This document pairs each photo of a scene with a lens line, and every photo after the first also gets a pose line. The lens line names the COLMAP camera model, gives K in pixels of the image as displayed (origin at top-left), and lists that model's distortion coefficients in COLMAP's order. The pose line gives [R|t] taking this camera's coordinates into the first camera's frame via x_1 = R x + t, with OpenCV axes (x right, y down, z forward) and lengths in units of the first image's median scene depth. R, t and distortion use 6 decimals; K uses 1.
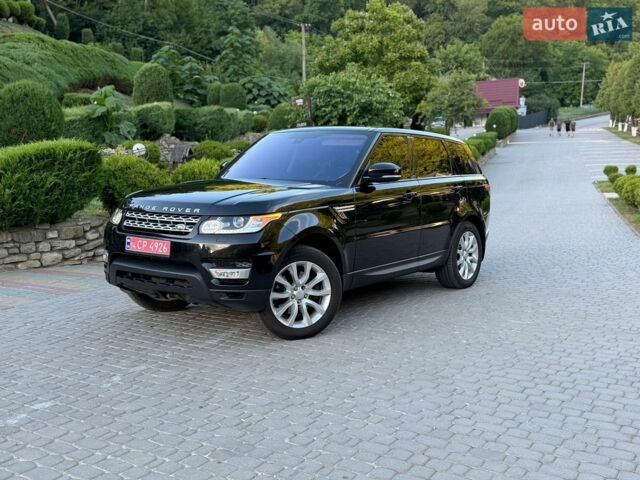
lens RADIAL K [[722.9, 0, 320.0], [0, 722.9, 240.0], [0, 0, 1]] dist [0.224965, -0.518595]
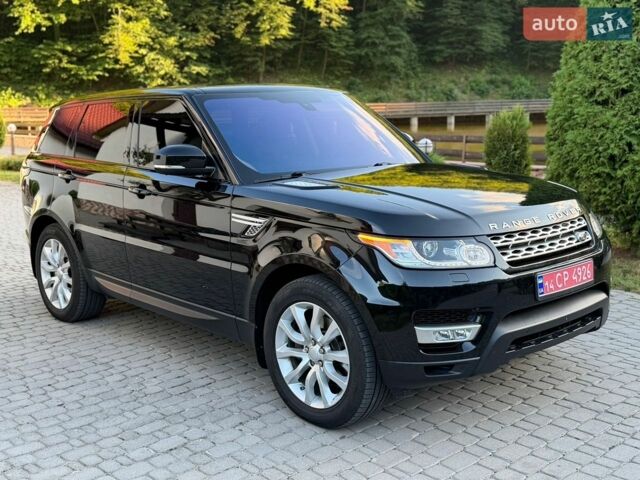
lens RADIAL K [[781.8, 0, 320.0], [0, 781.8, 240.0], [0, 0, 1]] dist [0.213723, -0.533836]
pose [[0.177456, -0.185638, 0.966462, -0.654257], [0.132790, 0.977584, 0.163393, -0.115721], [-0.975129, 0.099341, 0.198129, 0.748853]]
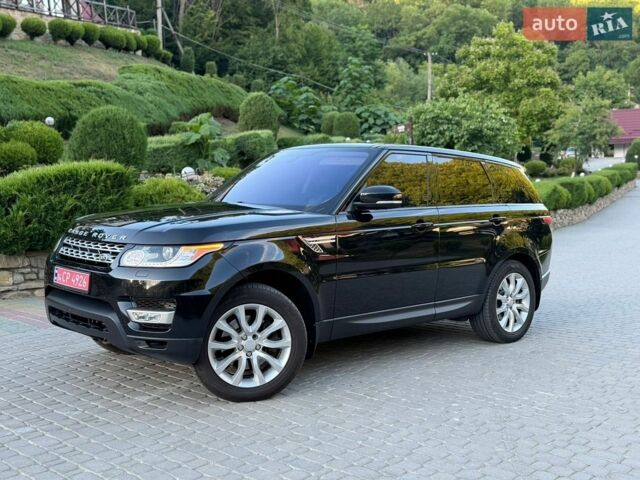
lens RADIAL K [[722.9, 0, 320.0], [0, 722.9, 240.0], [0, 0, 1]] dist [0.224965, -0.518595]
pose [[0.983019, 0.026694, -0.181553, 0.137280], [-0.034331, 0.998647, -0.039053, -0.008941], [0.180265, 0.044623, 0.982605, 0.154562]]
